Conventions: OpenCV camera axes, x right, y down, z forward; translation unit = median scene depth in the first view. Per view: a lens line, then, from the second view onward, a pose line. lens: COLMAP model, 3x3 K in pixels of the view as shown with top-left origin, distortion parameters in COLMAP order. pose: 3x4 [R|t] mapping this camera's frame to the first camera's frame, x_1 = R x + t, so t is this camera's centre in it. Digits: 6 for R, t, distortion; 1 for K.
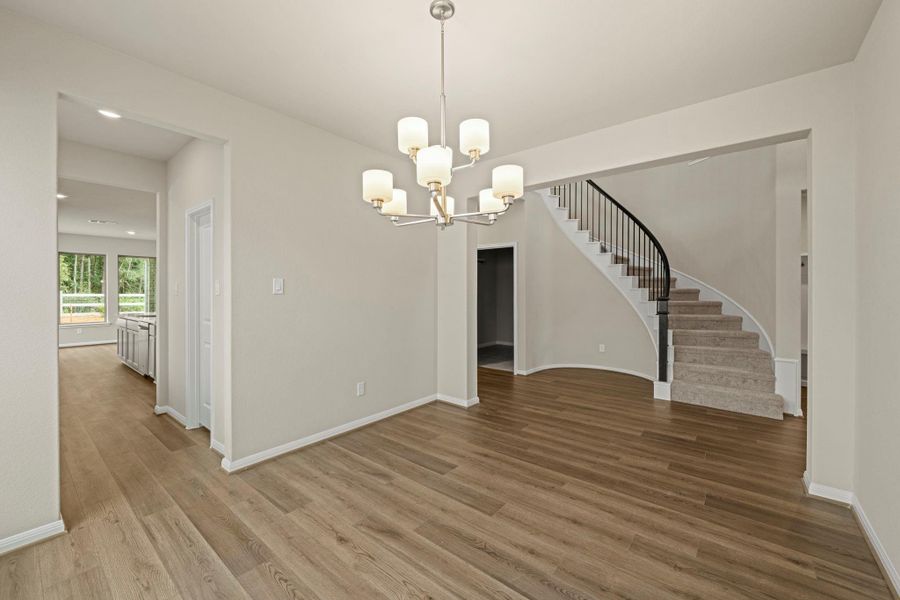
lens RADIAL K [[362.1, 0, 445.3], [0, 362.1, 296.9], [0, 0, 1]] dist [-0.001569, 0.000264]
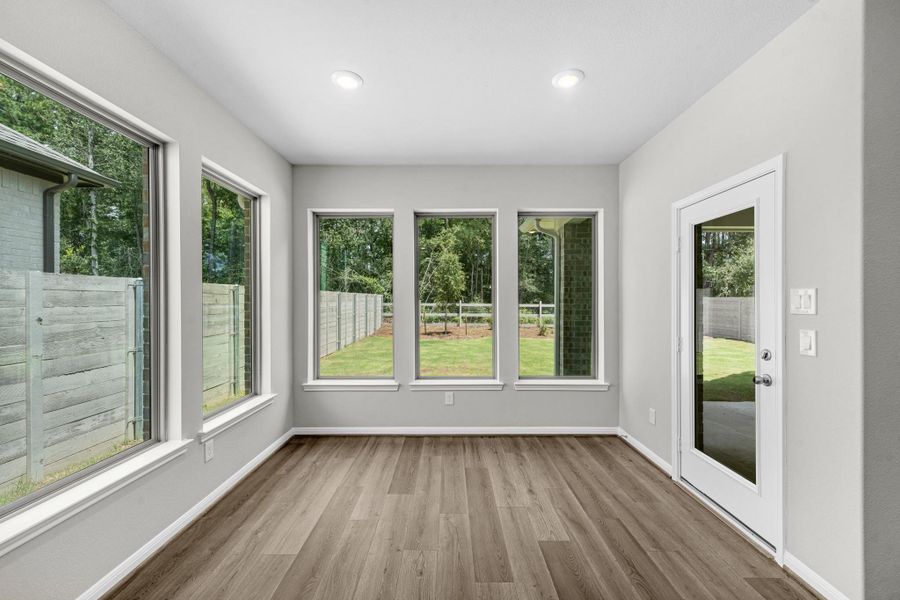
lens RADIAL K [[370.1, 0, 452.0], [0, 370.1, 290.1], [0, 0, 1]] dist [0.010200, 0.000017]
pose [[0.643490, -0.018342, -0.765235, -0.279574], [-0.009256, 0.999453, -0.031740, -0.012799], [0.765399, 0.027507, 0.642968, 0.304813]]
